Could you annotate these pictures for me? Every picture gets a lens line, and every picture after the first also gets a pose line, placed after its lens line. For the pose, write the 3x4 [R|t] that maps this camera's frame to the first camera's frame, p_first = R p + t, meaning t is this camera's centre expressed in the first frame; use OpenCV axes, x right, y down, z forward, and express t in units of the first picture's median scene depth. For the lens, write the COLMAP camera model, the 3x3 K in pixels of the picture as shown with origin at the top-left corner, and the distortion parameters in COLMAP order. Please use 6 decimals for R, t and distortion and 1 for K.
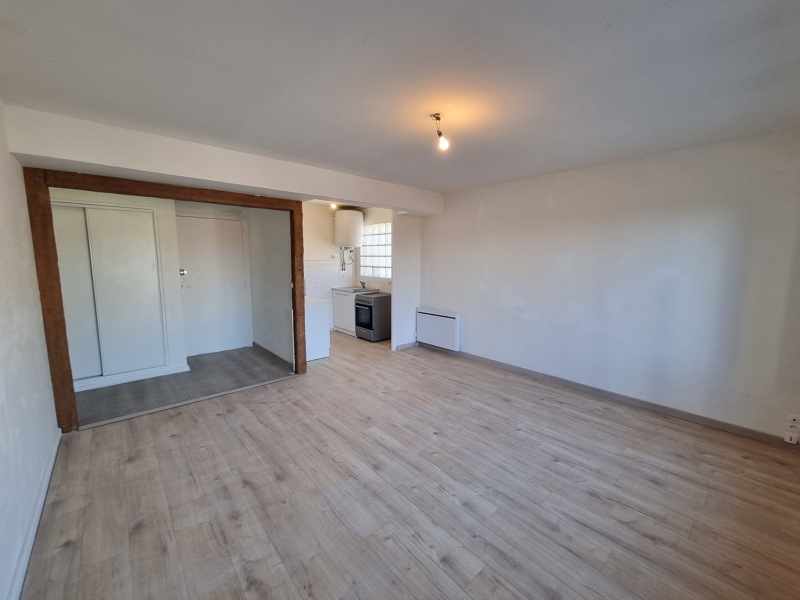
lens RADIAL K [[325.4, 0, 402.9], [0, 325.4, 297.4], [0, 0, 1]] dist [-0.000204, -0.000338]
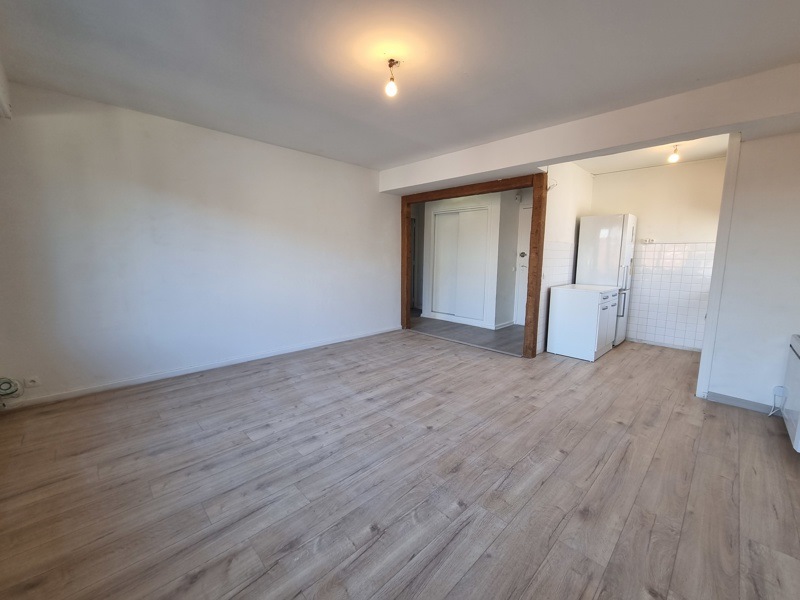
lens RADIAL K [[325.4, 0, 402.9], [0, 325.4, 297.4], [0, 0, 1]] dist [-0.000204, -0.000338]
pose [[0.052357, 0.123214, -0.990998, 0.799989], [-0.134121, 0.984236, 0.115288, -0.000277], [0.989581, 0.126878, 0.068057, 0.748662]]
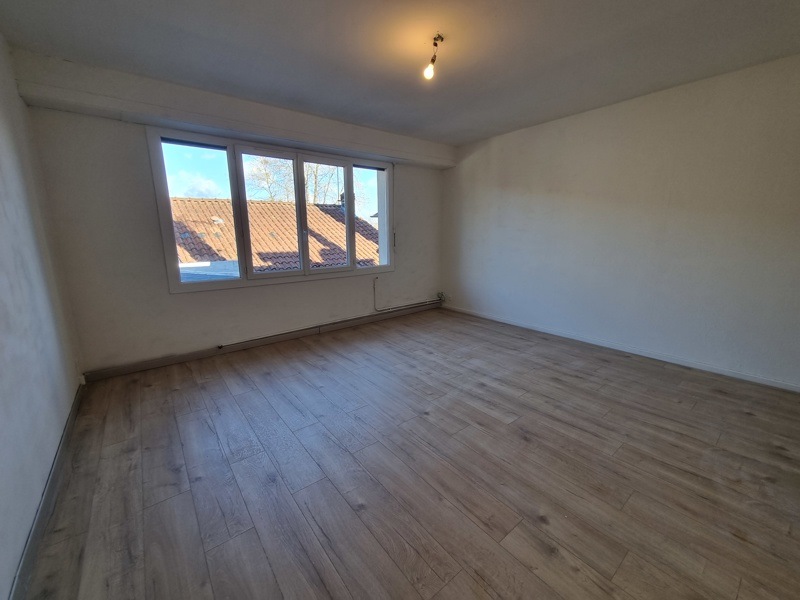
lens RADIAL K [[325.4, 0, 402.9], [0, 325.4, 297.4], [0, 0, 1]] dist [-0.000204, -0.000338]
pose [[-0.998754, -0.004439, 0.049711, 0.108697], [0.011443, 0.949138, 0.314653, -0.104018], [-0.048579, 0.314830, -0.947904, 1.517324]]
